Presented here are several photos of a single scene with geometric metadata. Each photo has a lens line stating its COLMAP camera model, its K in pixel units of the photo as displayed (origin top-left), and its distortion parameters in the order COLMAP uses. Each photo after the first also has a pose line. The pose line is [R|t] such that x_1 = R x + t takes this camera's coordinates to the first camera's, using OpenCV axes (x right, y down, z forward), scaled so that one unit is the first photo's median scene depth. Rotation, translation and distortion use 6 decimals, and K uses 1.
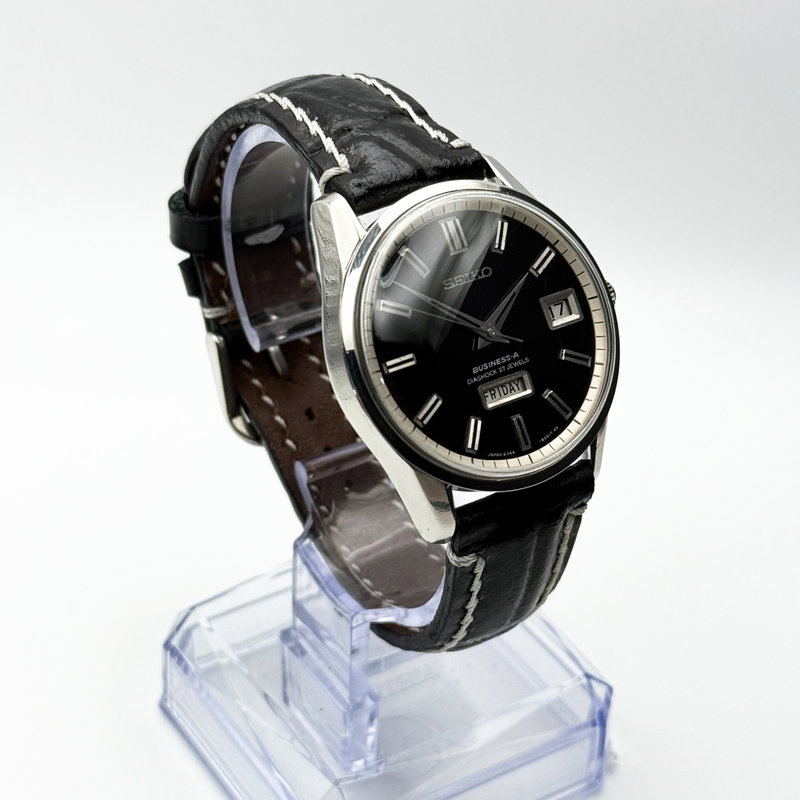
lens RADIAL K [[2379.0, 0, 398.4], [0, 2379.0, 338.7], [0, 0, 1]] dist [0.193605, -1.959022]
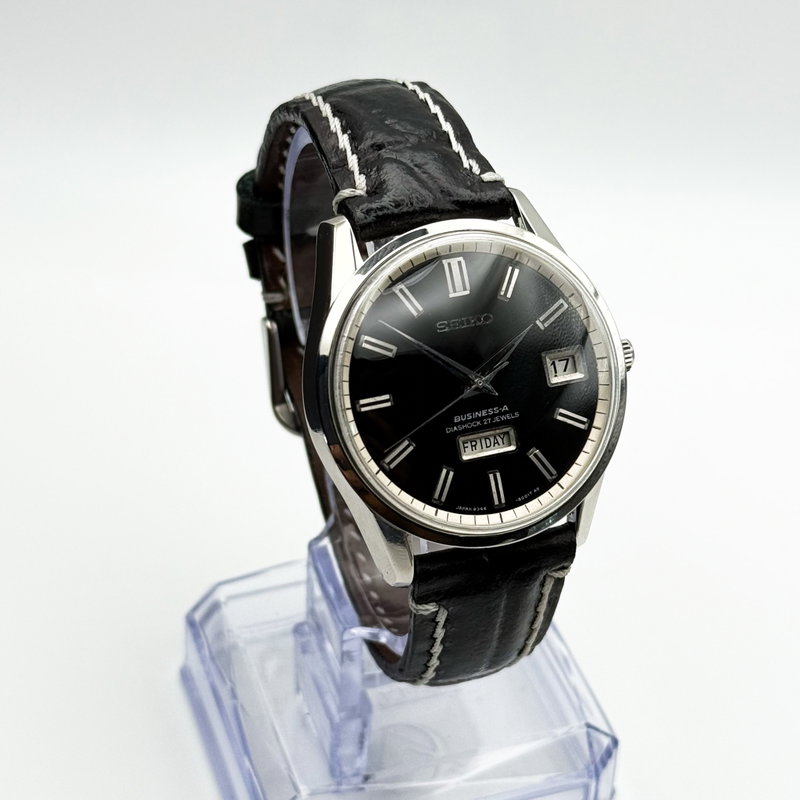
lens RADIAL K [[2379.0, 0, 398.4], [0, 2379.0, 338.7], [0, 0, 1]] dist [0.193605, -1.959022]
pose [[0.968022, 0.148528, -0.202172, 0.195016], [-0.131859, 0.986836, 0.093636, -0.103693], [0.213418, -0.063984, 0.974864, 0.054798]]
